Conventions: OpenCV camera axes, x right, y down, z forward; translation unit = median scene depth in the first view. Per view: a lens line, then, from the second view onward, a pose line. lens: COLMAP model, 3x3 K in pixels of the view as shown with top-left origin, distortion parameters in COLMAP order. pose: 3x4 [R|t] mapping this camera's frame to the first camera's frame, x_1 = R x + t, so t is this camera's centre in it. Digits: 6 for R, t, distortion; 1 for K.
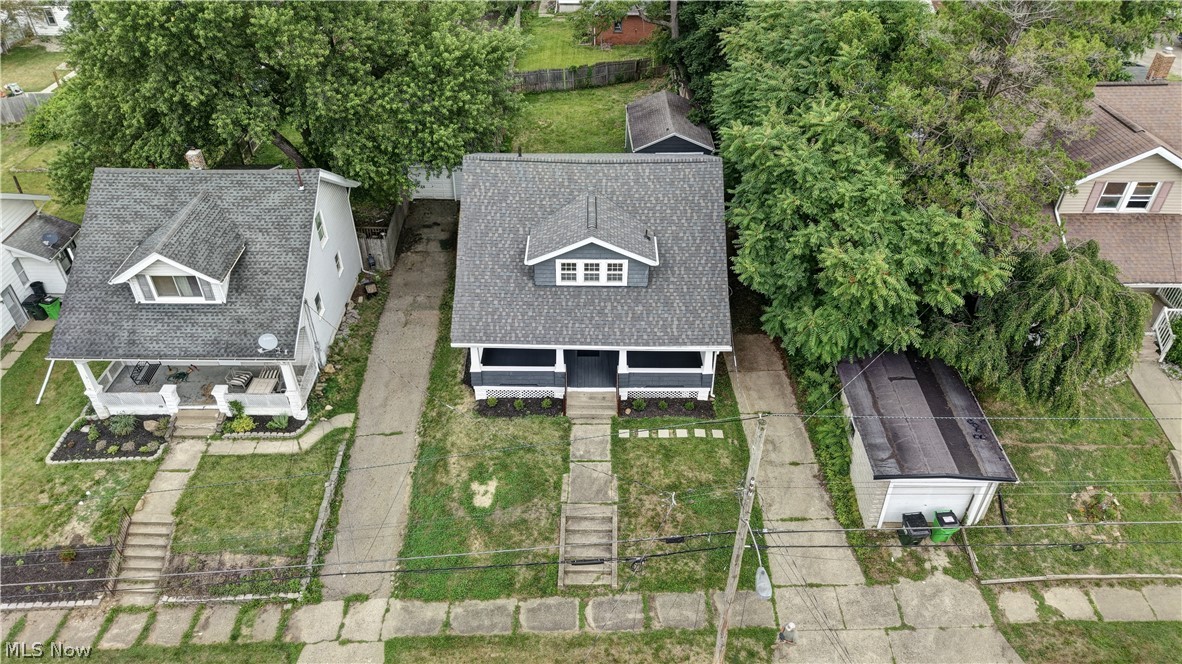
lens RADIAL K [[793.3, 0, 591.0], [0, 793.3, 332.0], [0, 0, 1]] dist [0.107782, -0.250392]
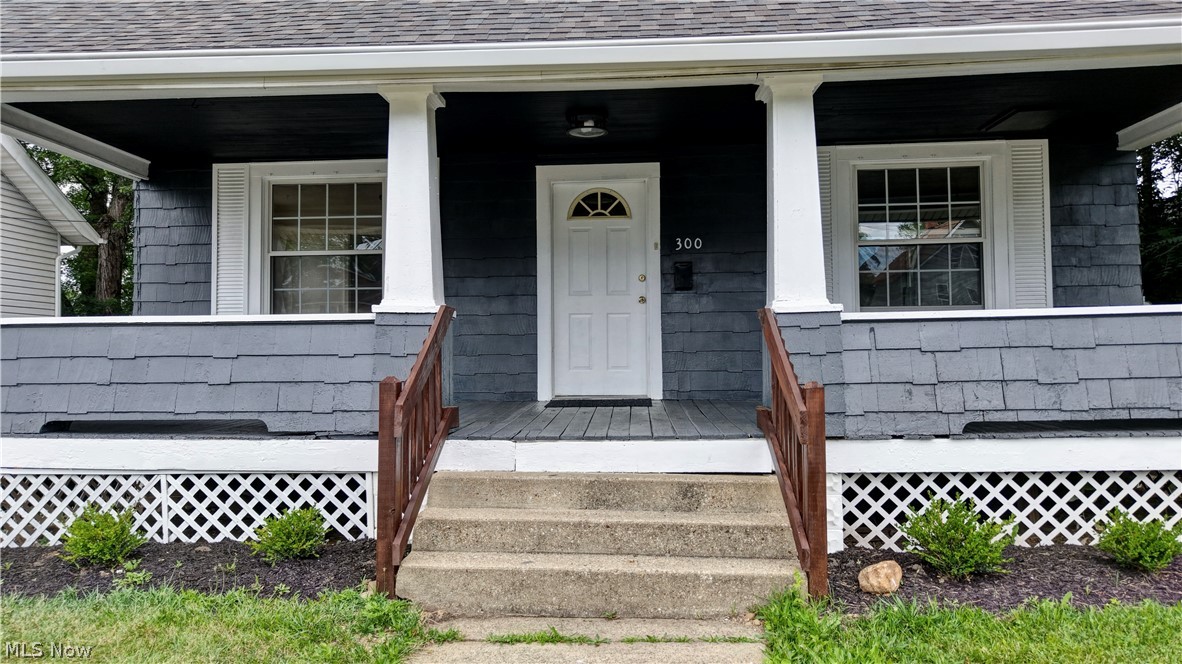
lens RADIAL K [[793.3, 0, 591.0], [0, 793.3, 332.0], [0, 0, 1]] dist [0.107782, -0.250392]
pose [[0.998764, -0.008237, -0.049009, 0.006042], [-0.025032, 0.768552, -0.639298, 0.158131], [0.042932, 0.639735, 0.767396, 0.900344]]
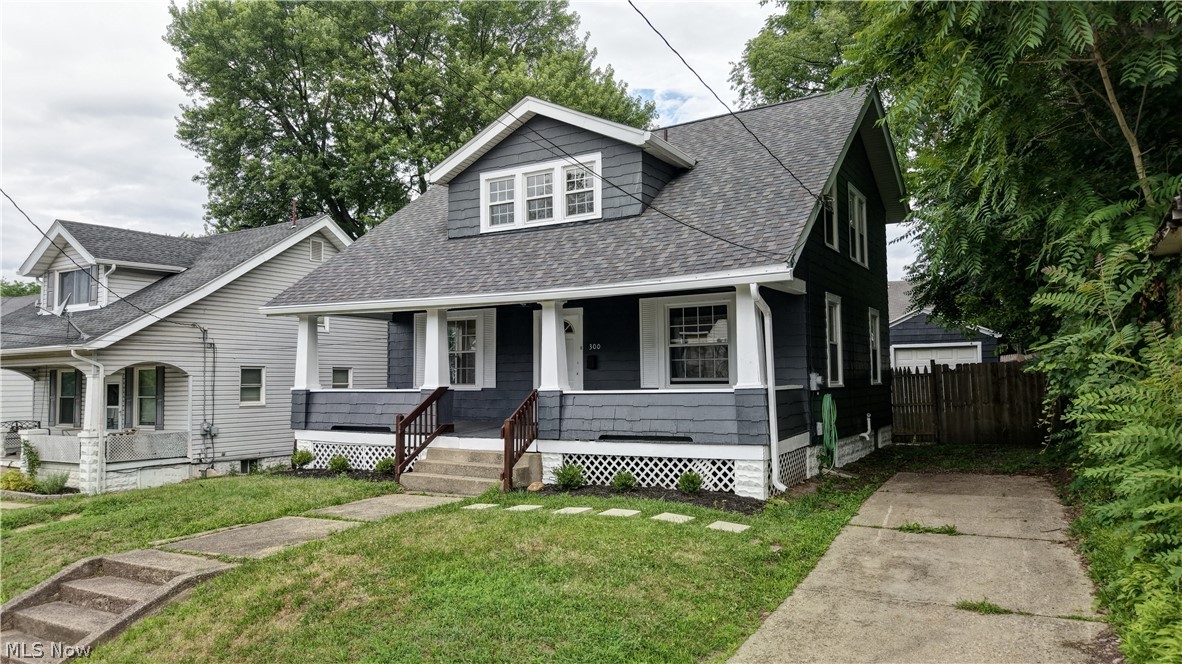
lens RADIAL K [[793.3, 0, 591.0], [0, 793.3, 332.0], [0, 0, 1]] dist [0.107782, -0.250392]
pose [[0.867248, -0.035150, -0.496634, 0.267116], [-0.299283, 0.760361, -0.576439, 0.259811], [0.397882, 0.648549, 0.648902, 0.743505]]
